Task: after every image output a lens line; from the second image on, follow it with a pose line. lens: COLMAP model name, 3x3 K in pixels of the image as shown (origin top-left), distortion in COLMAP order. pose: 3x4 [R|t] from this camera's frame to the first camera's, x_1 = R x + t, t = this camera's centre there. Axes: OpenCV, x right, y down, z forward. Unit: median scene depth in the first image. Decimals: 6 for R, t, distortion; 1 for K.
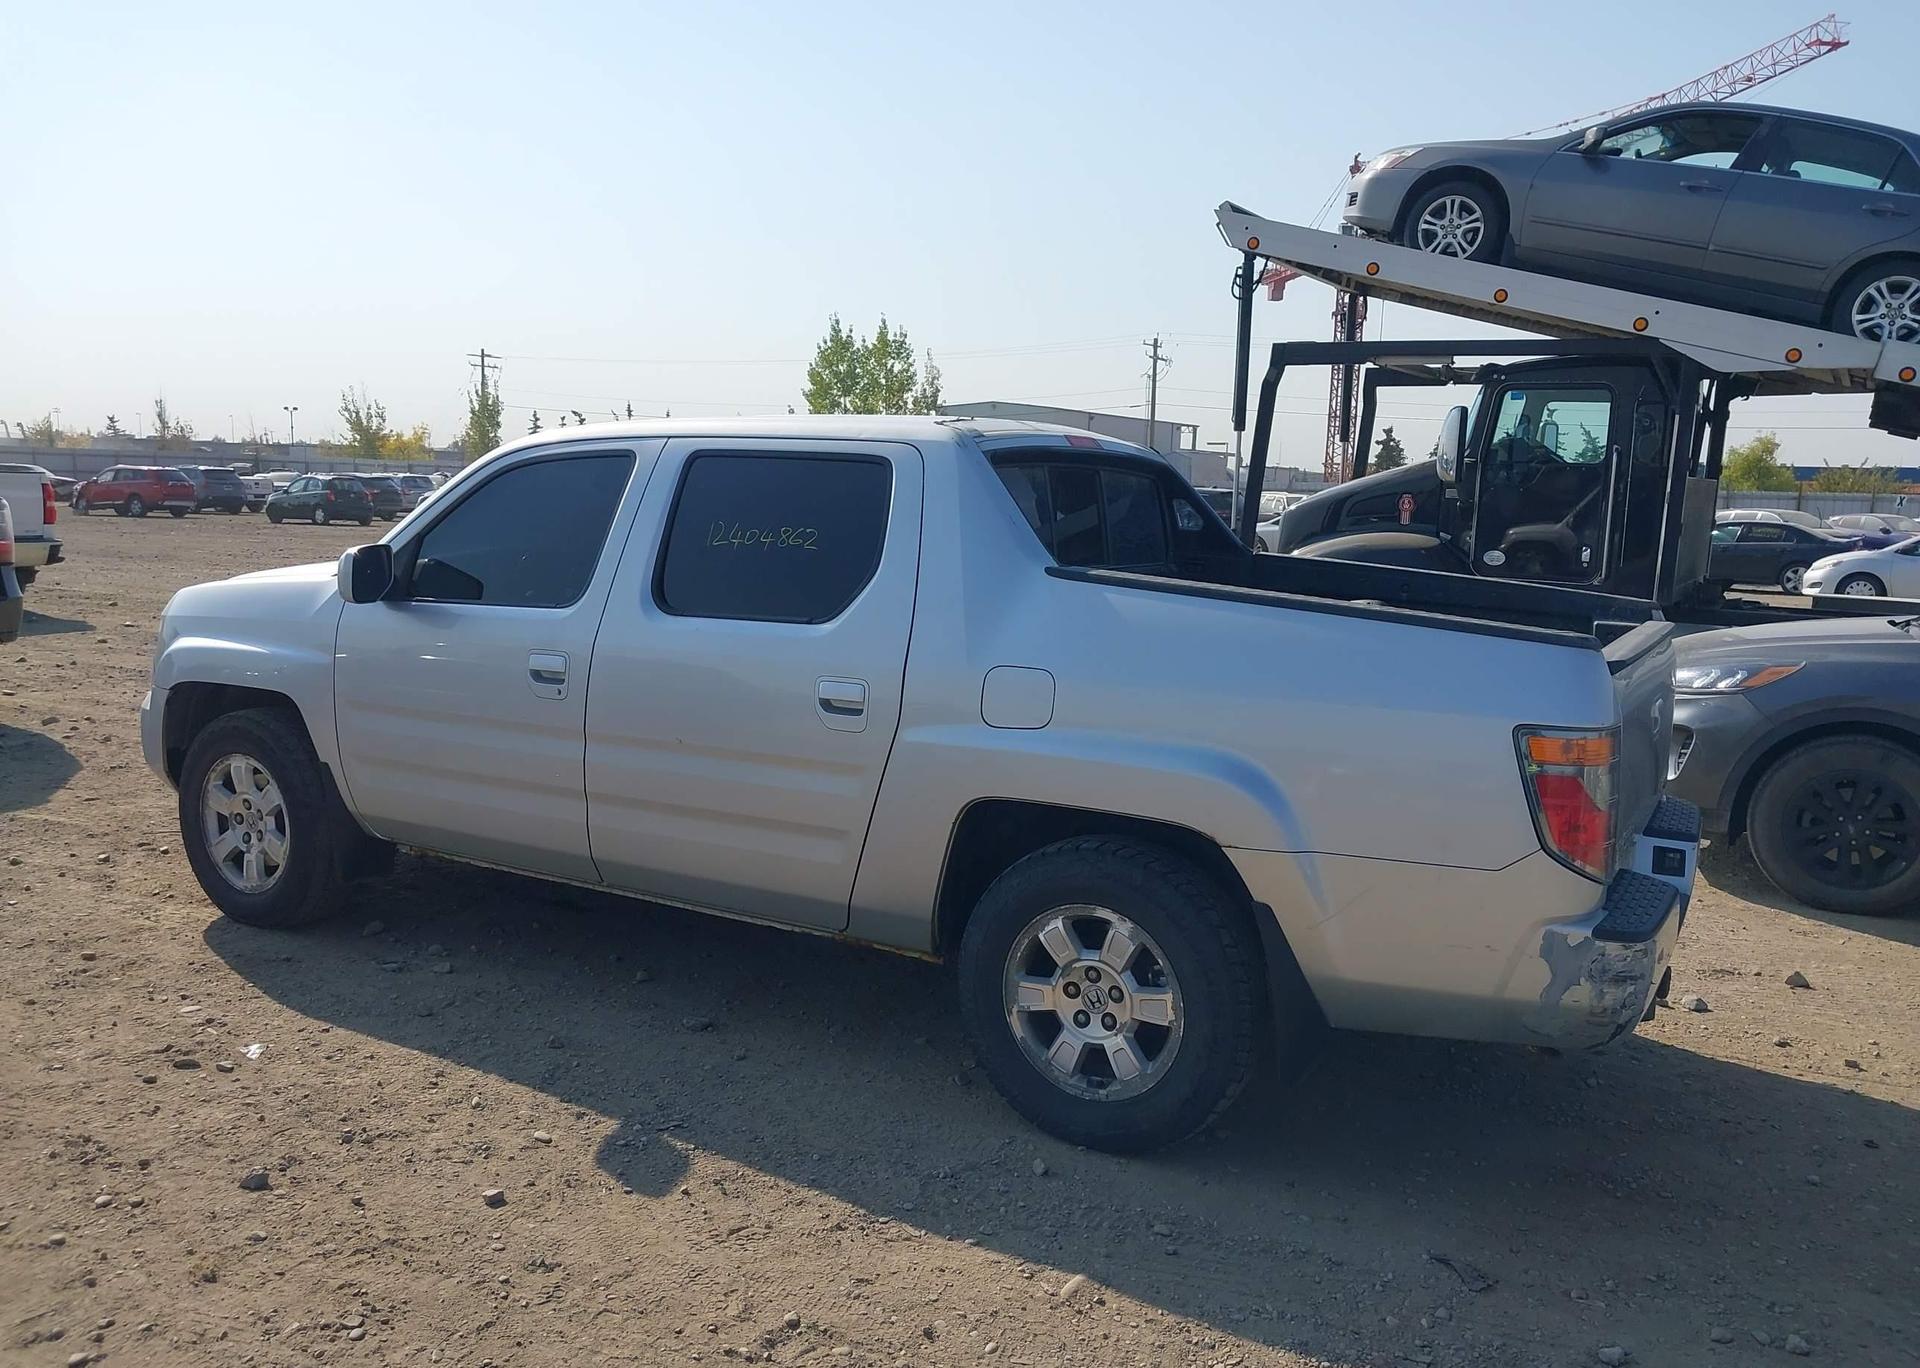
lens RADIAL K [[1483.2, 0, 965.4], [0, 1483.2, 683.9], [0, 0, 1]] dist [0.021448, -0.041051]
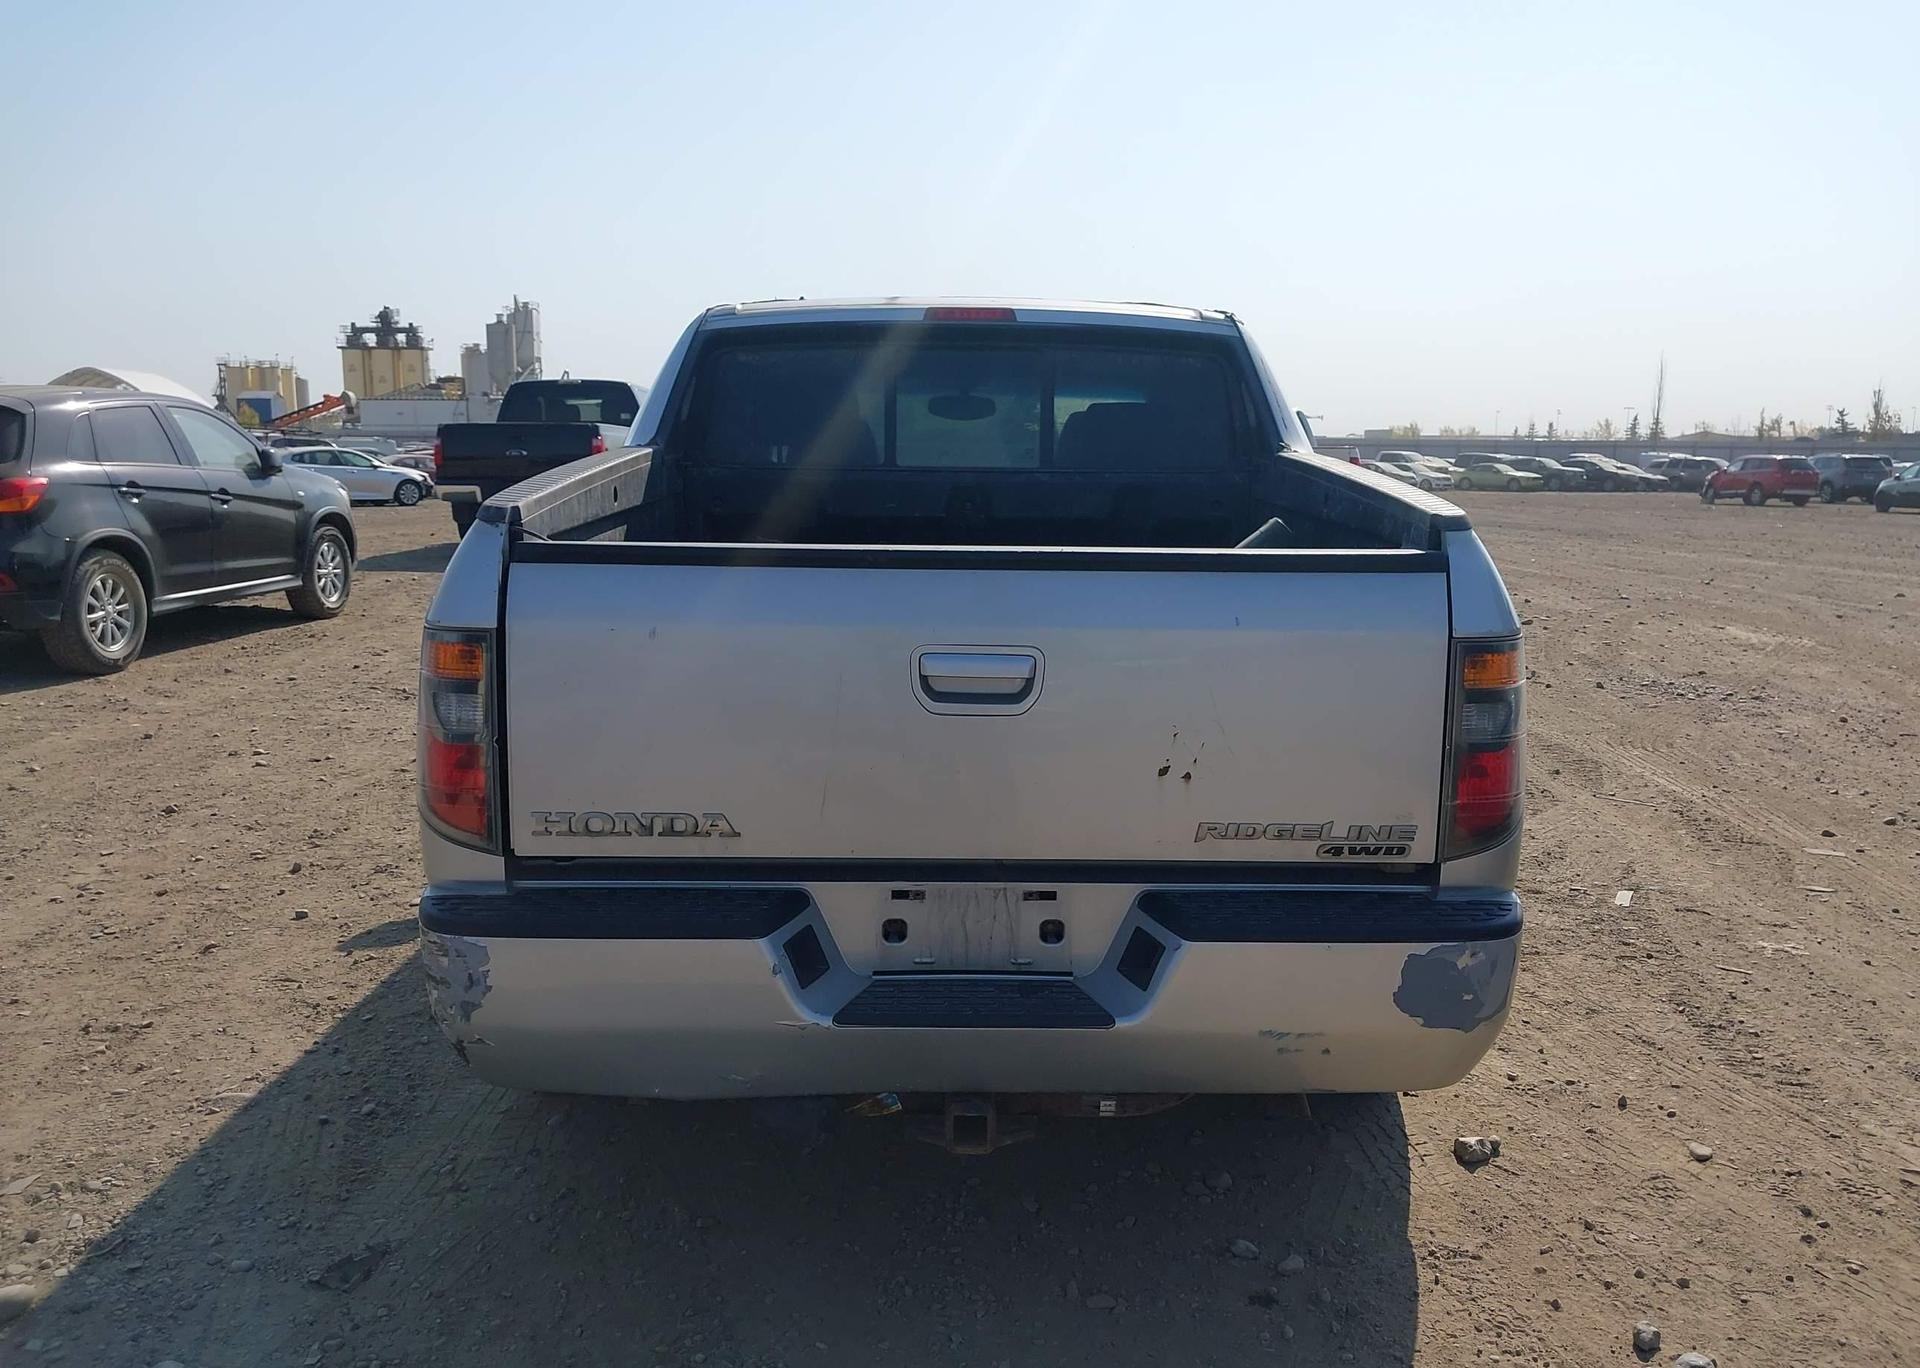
lens RADIAL K [[1483.2, 0, 965.4], [0, 1483.2, 683.9], [0, 0, 1]] dist [0.021448, -0.041051]
pose [[0.499507, 0.108210, -0.859525, 0.416620], [-0.105276, 0.992397, 0.063758, -0.005651], [0.859890, 0.058640, 0.507101, 0.300843]]
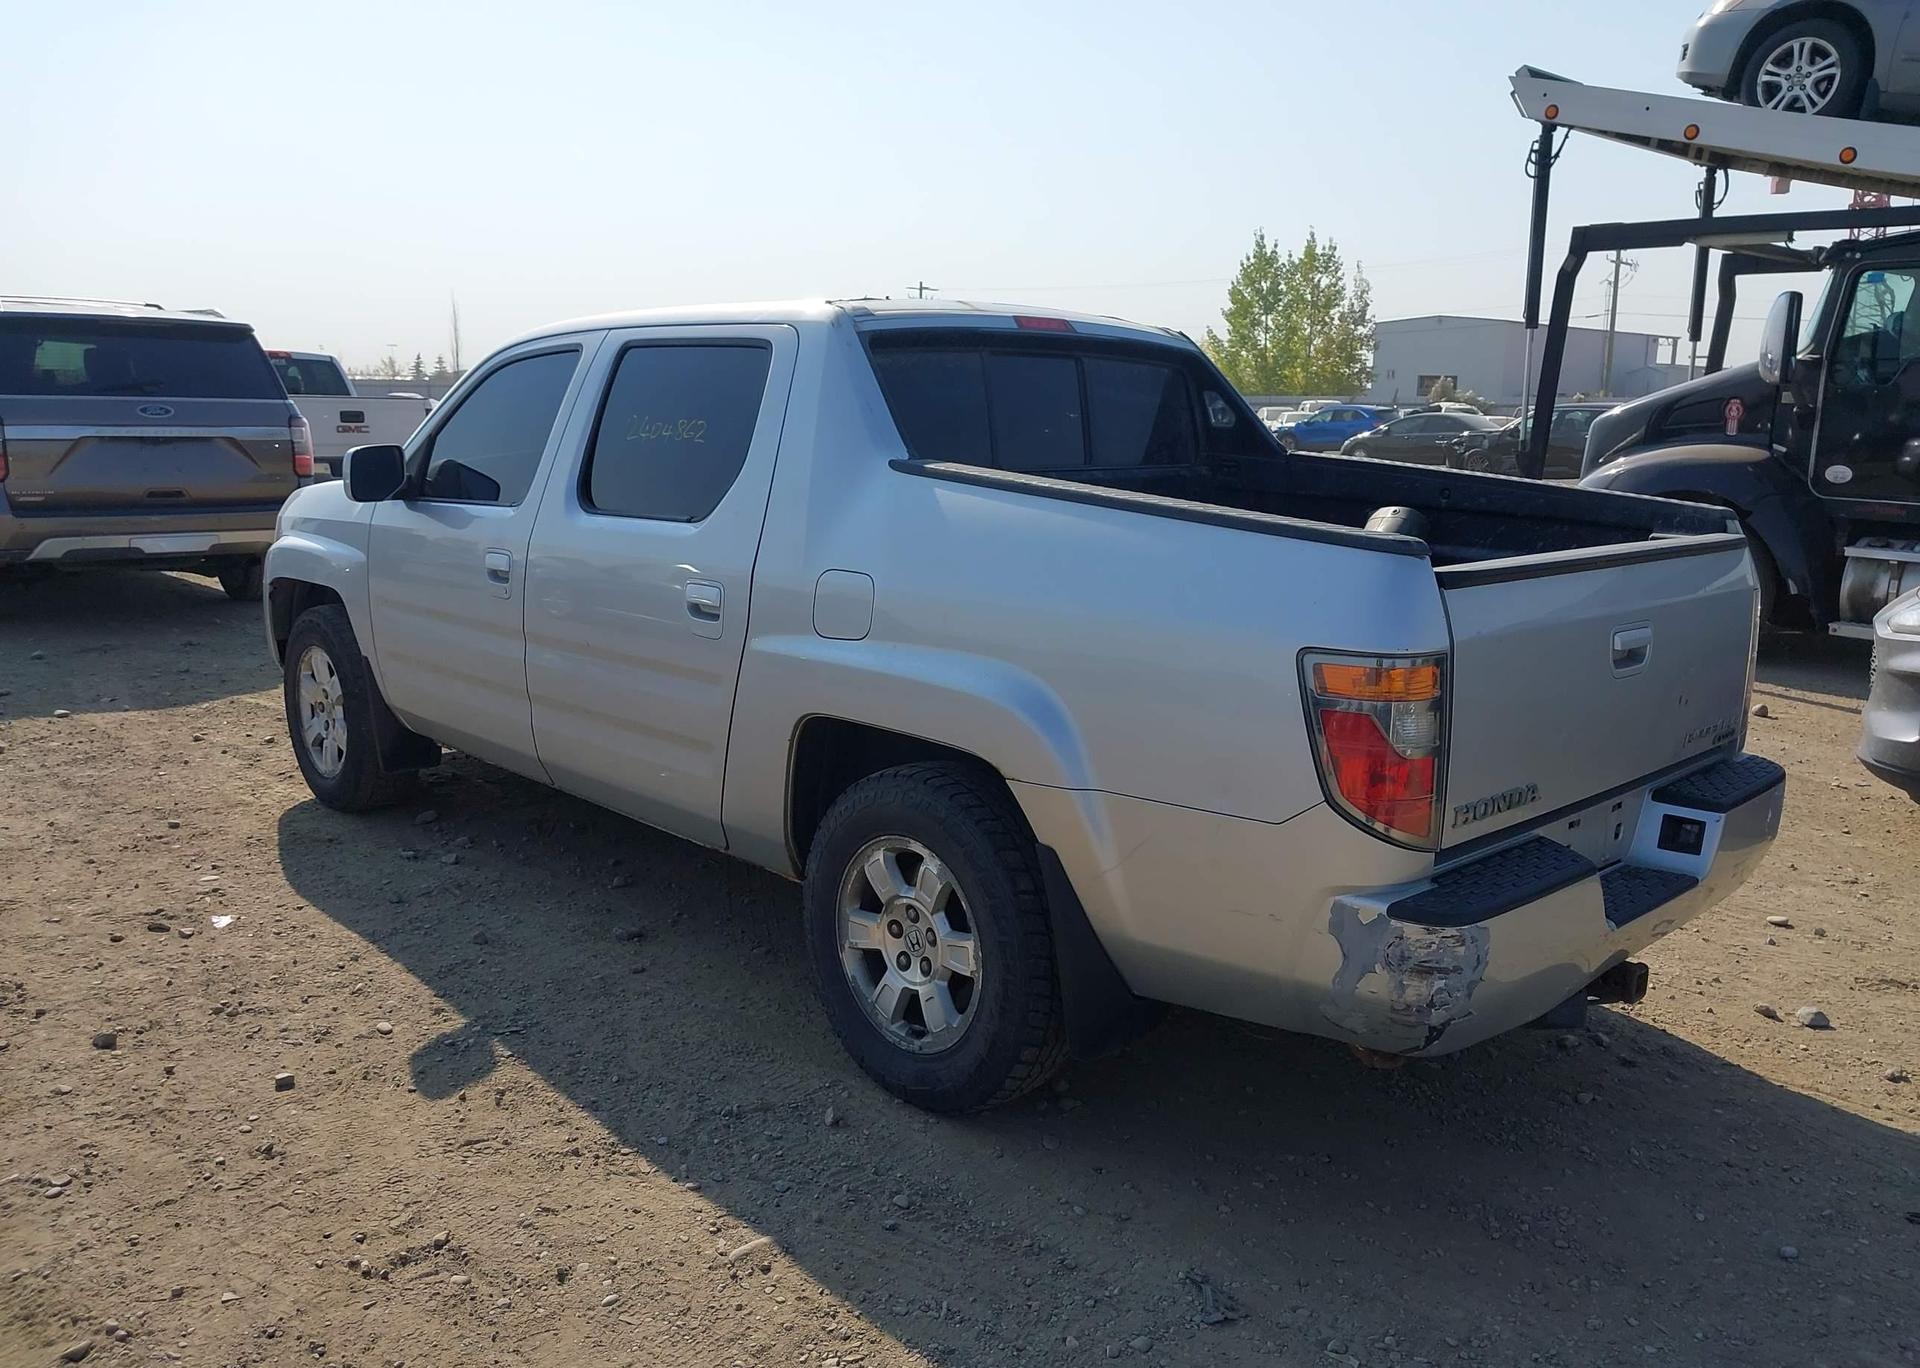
lens RADIAL K [[1494.1, 0, 1027.1], [0, 1494.1, 674.1], [0, 0, 1]] dist [0.005387, -0.003008]
pose [[0.960276, 0.038360, -0.276403, 0.160637], [-0.027276, 0.998666, 0.043837, 0.003540], [0.277716, -0.034556, 0.960042, 0.061784]]
